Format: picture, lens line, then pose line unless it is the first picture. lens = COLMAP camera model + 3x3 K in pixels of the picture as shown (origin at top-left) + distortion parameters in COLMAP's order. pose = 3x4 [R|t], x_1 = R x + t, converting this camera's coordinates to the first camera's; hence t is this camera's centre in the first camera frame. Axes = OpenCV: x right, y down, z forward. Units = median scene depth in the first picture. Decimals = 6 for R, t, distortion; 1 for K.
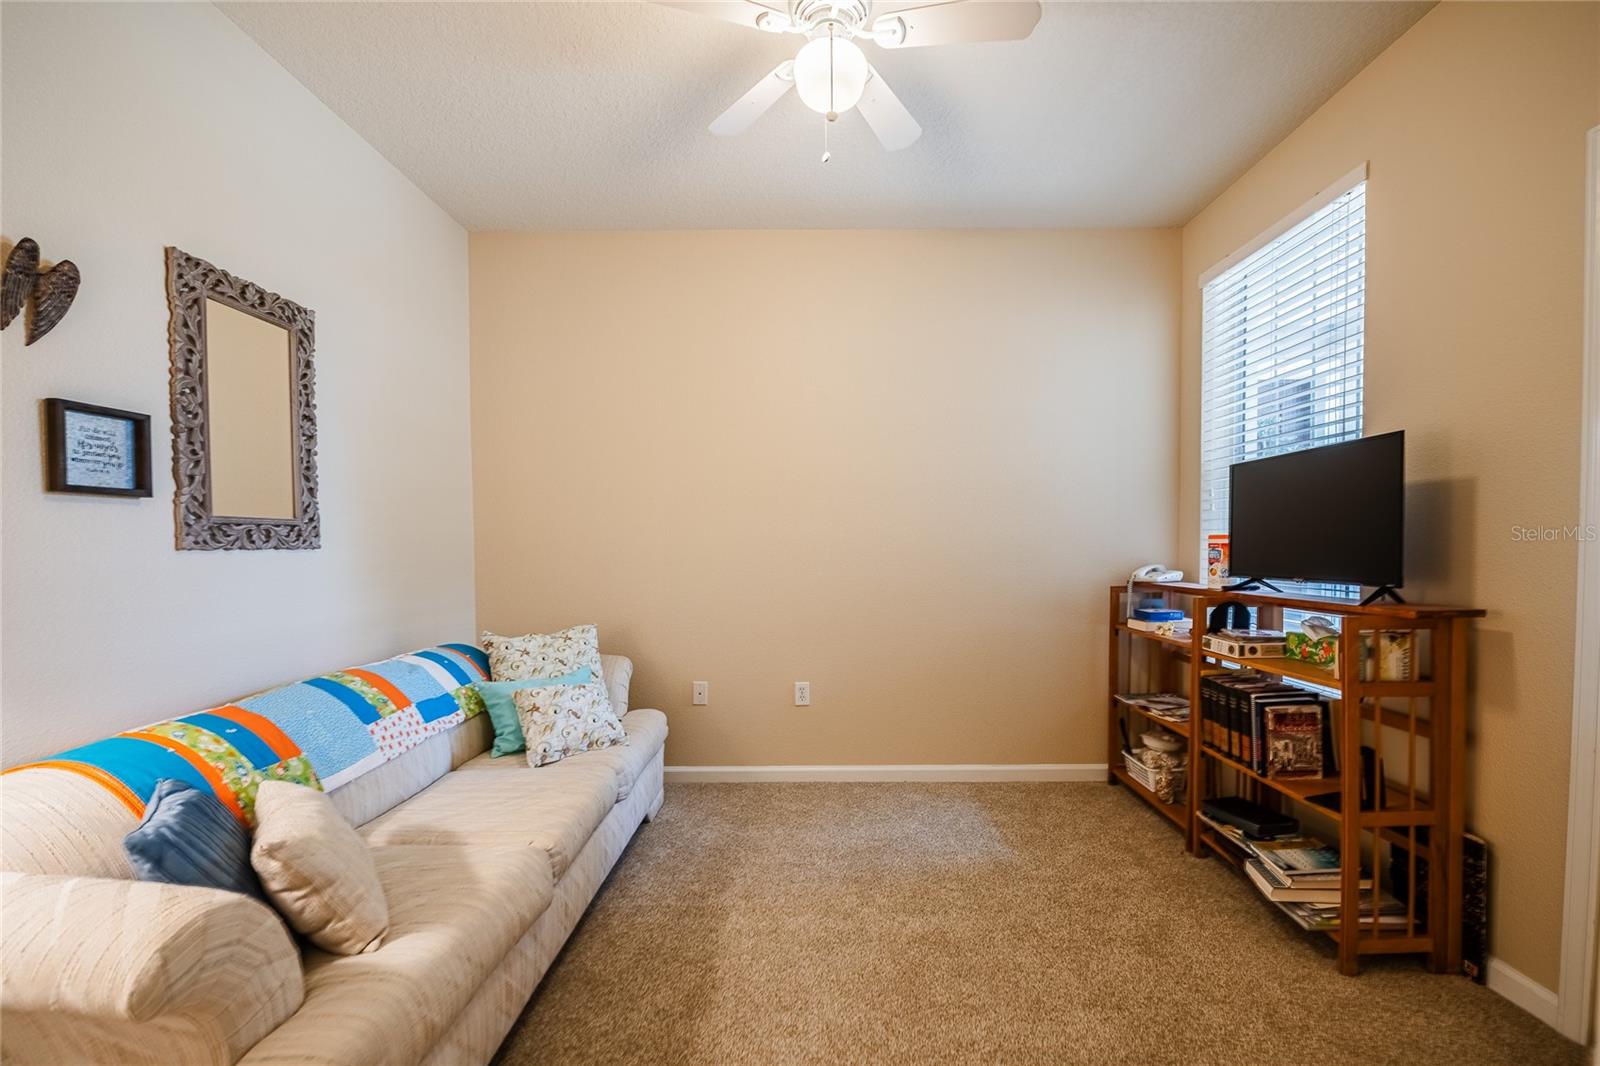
lens RADIAL K [[646.3, 0, 800.0], [0, 646.3, 533.0], [0, 0, 1]] dist [-0.010984, -0.000062]
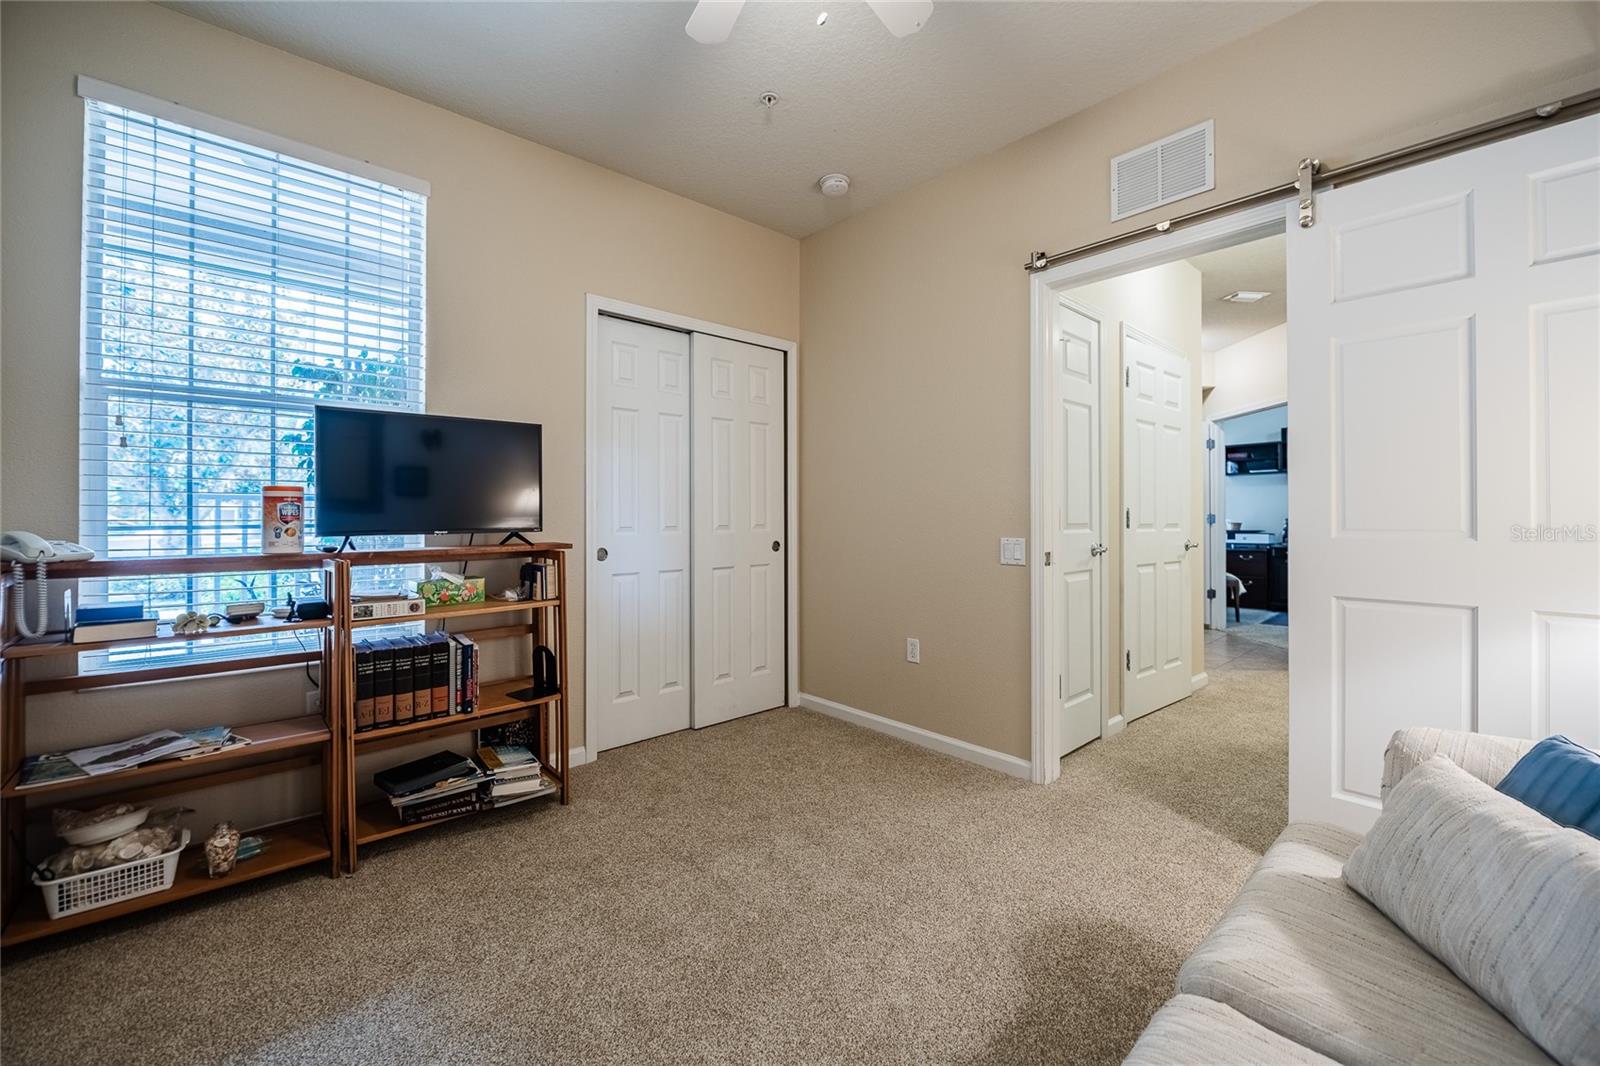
lens RADIAL K [[646.3, 0, 800.0], [0, 646.3, 533.0], [0, 0, 1]] dist [-0.010984, -0.000062]
pose [[-0.684993, -0.000832, 0.728549, -0.419194], [0.005117, 0.999969, 0.005952, 0.069067], [-0.728532, 0.007805, -0.684968, 1.249110]]
